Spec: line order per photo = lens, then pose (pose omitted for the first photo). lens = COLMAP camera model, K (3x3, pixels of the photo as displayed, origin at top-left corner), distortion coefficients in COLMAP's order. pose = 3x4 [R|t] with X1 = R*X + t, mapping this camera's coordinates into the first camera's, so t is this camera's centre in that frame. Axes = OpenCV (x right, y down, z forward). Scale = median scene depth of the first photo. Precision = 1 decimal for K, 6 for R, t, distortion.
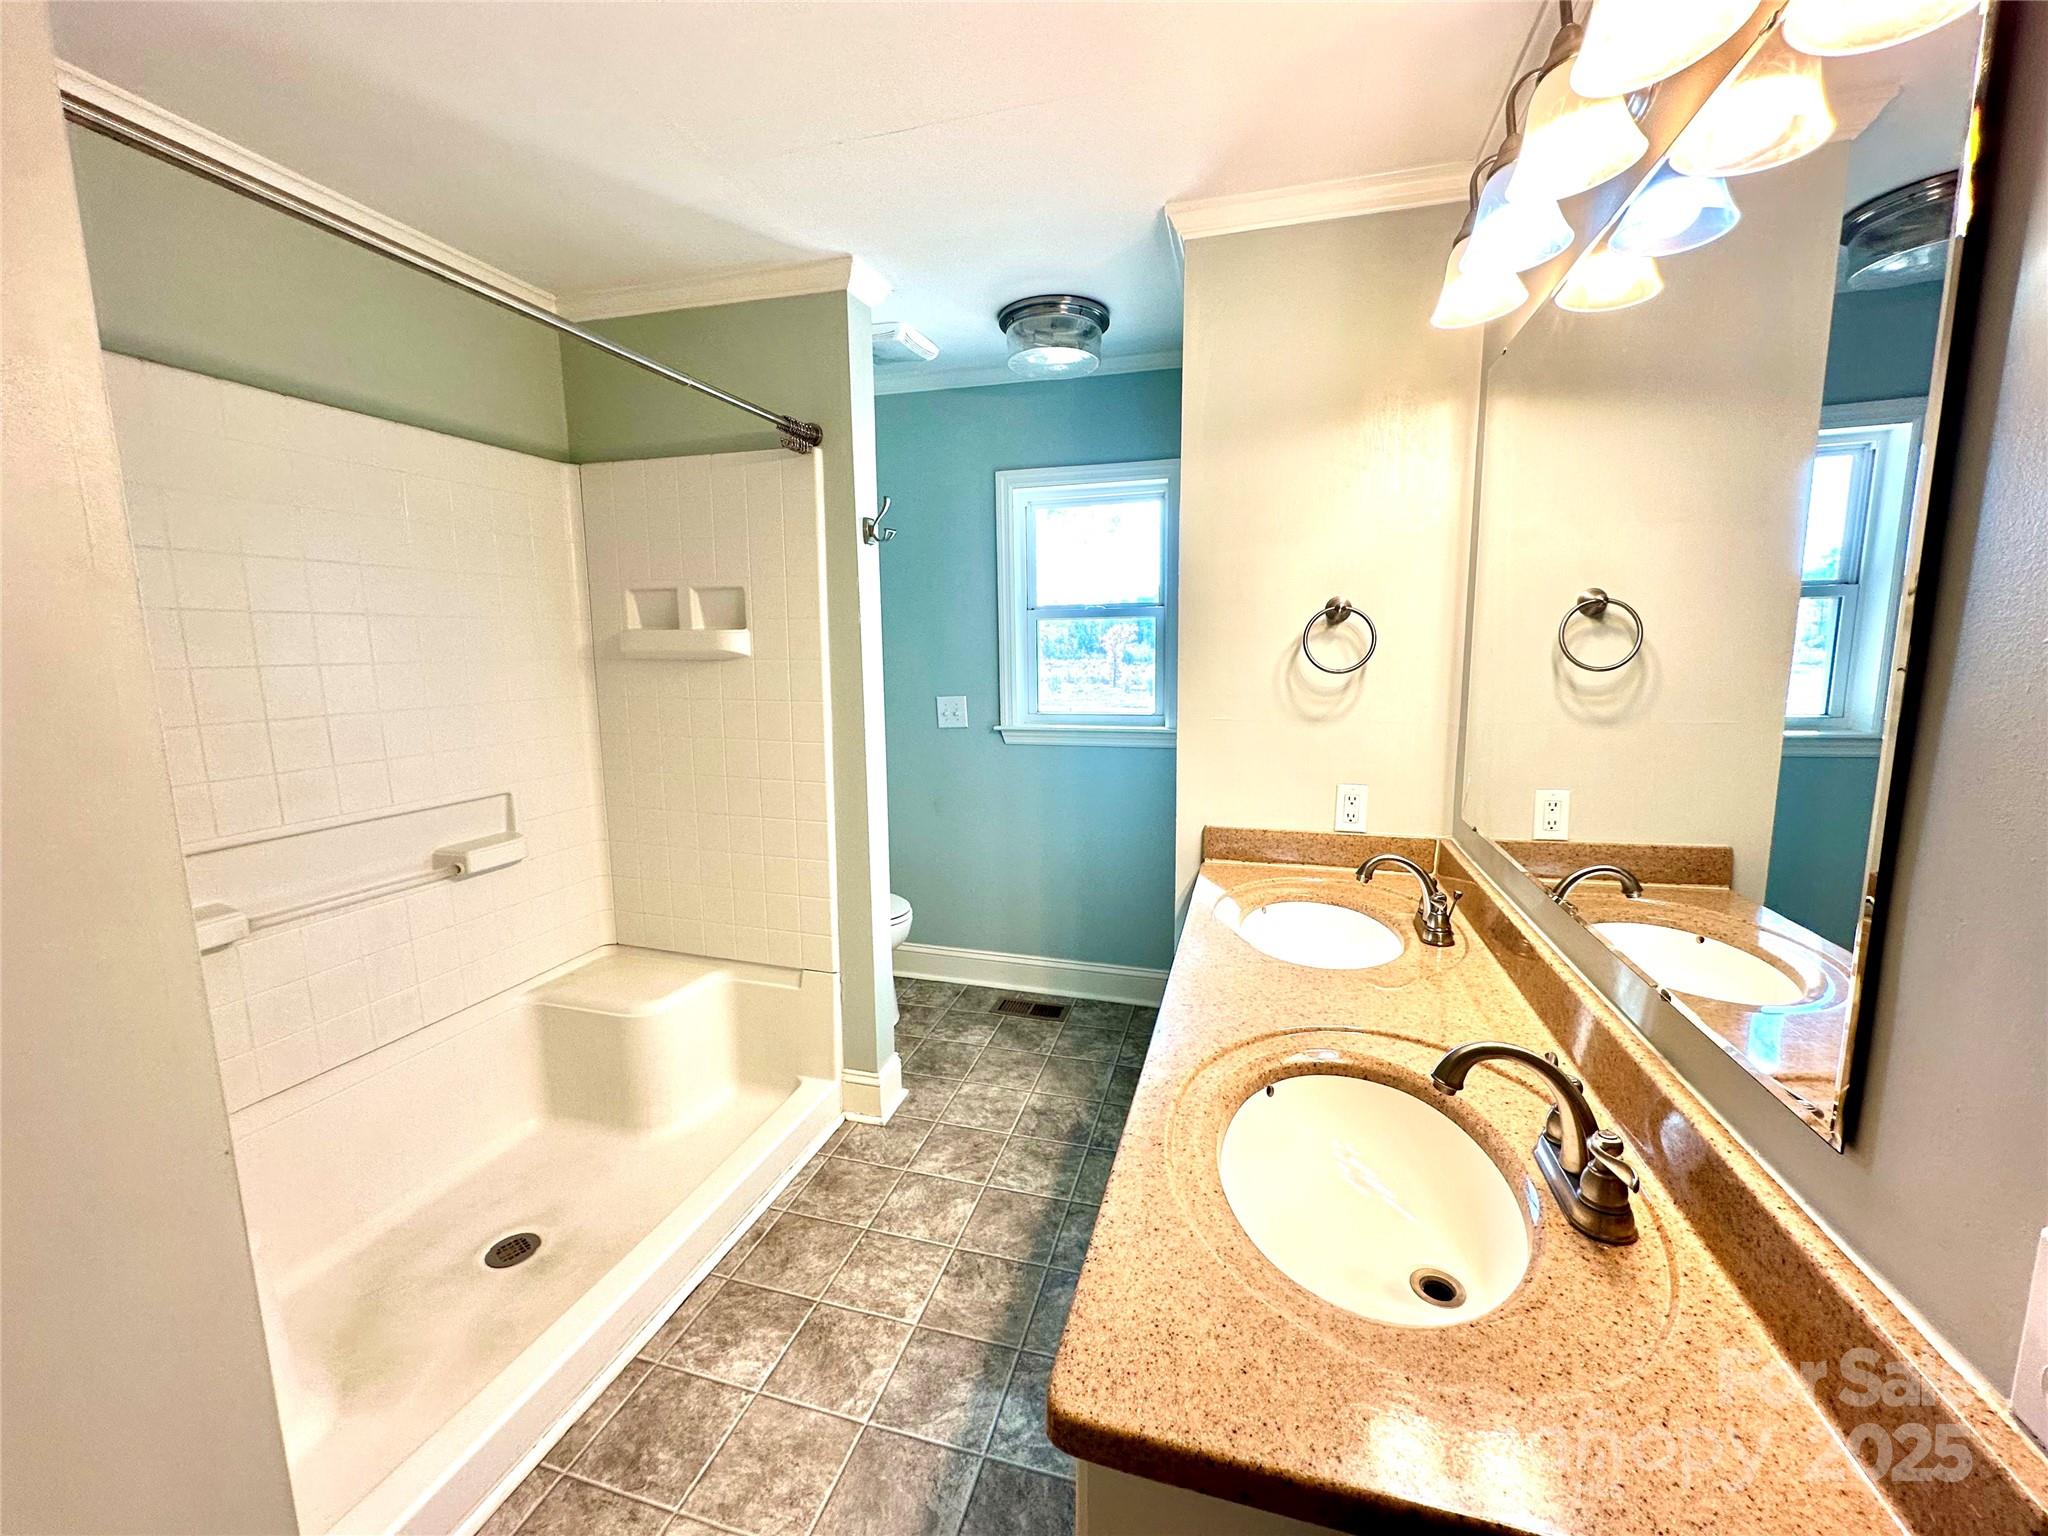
lens RADIAL K [[817.7, 0, 1024.3], [0, 817.7, 768.0], [0, 0, 1]] dist [0.000041, 0.000195]
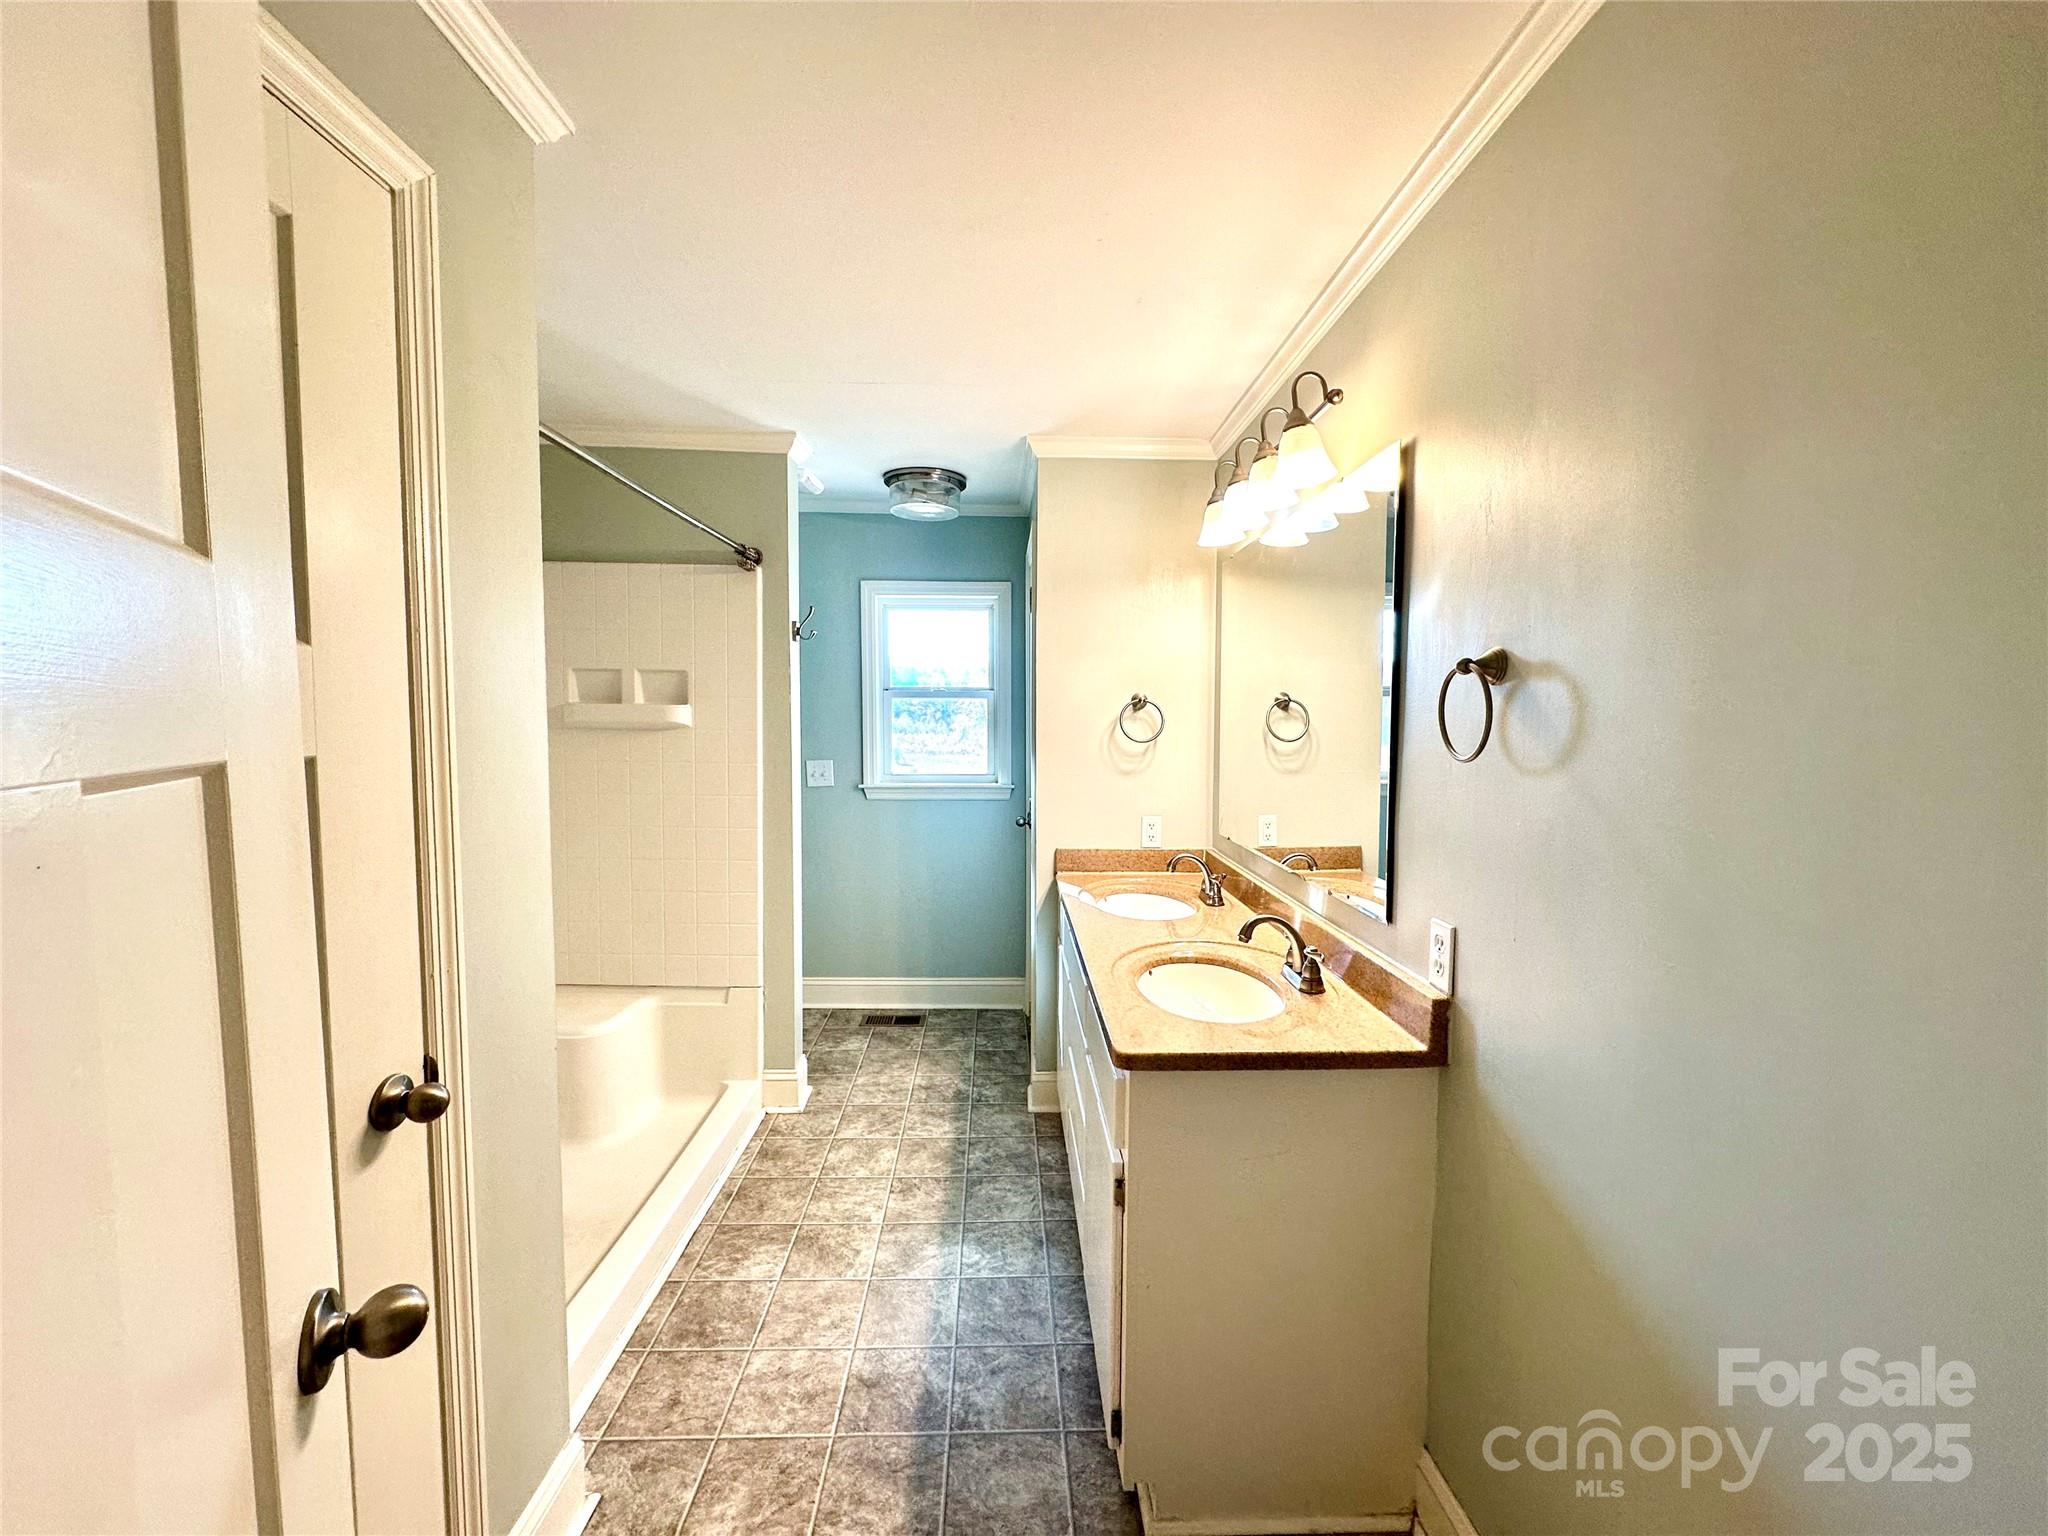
lens RADIAL K [[817.7, 0, 1025.1], [0, 817.7, 766.9], [0, 0, 1]] dist [0.000041, 0.000195]
pose [[0.951538, -0.005080, 0.307490, -0.266854], [0.031220, 0.996294, -0.080153, 0.041397], [-0.305943, 0.085868, 0.948170, -0.343392]]
